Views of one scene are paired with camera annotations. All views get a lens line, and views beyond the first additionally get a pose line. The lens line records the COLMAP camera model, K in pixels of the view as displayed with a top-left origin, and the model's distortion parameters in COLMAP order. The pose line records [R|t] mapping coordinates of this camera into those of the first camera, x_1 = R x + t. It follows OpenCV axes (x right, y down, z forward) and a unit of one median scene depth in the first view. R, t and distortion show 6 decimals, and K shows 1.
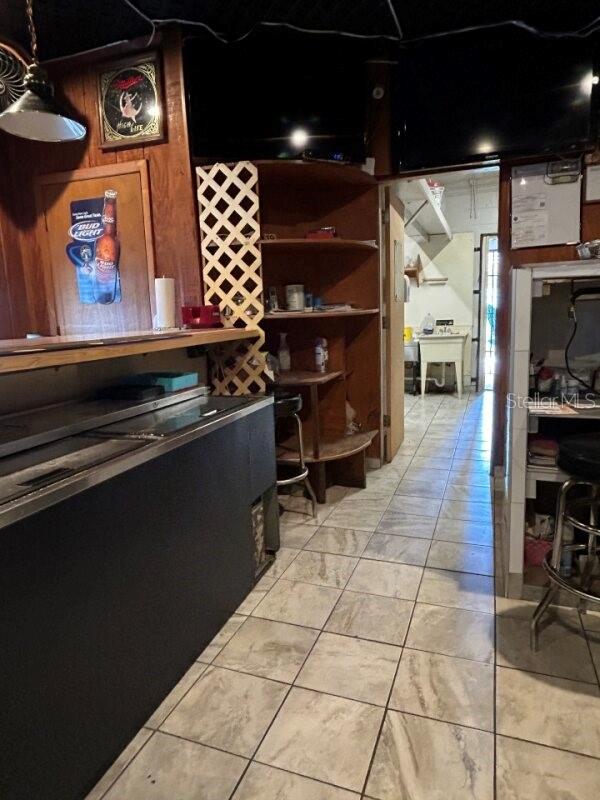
lens RADIAL K [[513.9, 0, 293.9], [0, 513.9, 399.4], [0, 0, 1]] dist [0.001047, -0.011502]
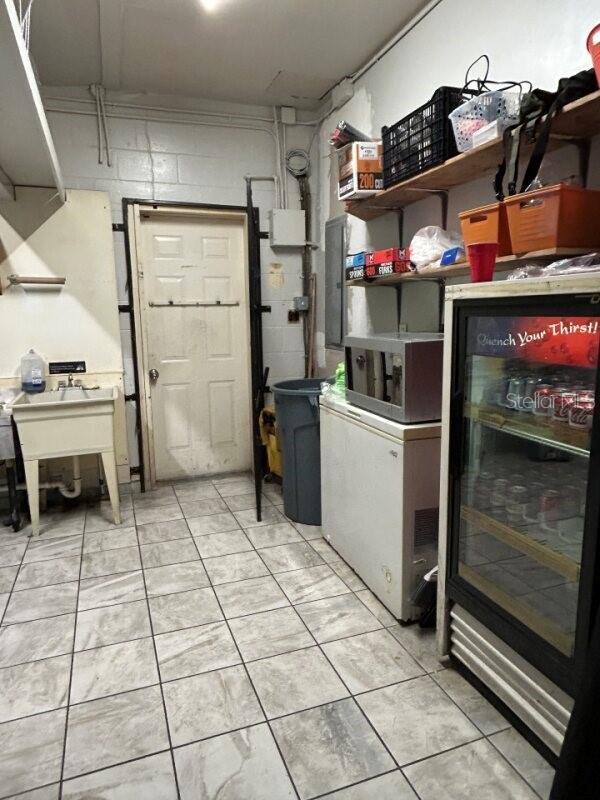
lens RADIAL K [[513.9, 0, 302.0], [0, 513.9, 399.1], [0, 0, 1]] dist [0.001047, -0.011502]
pose [[0.745523, -0.086924, 0.660787, 0.132018], [0.098809, 0.994917, 0.019397, -0.106964], [-0.659115, 0.050831, 0.750323, 0.480899]]
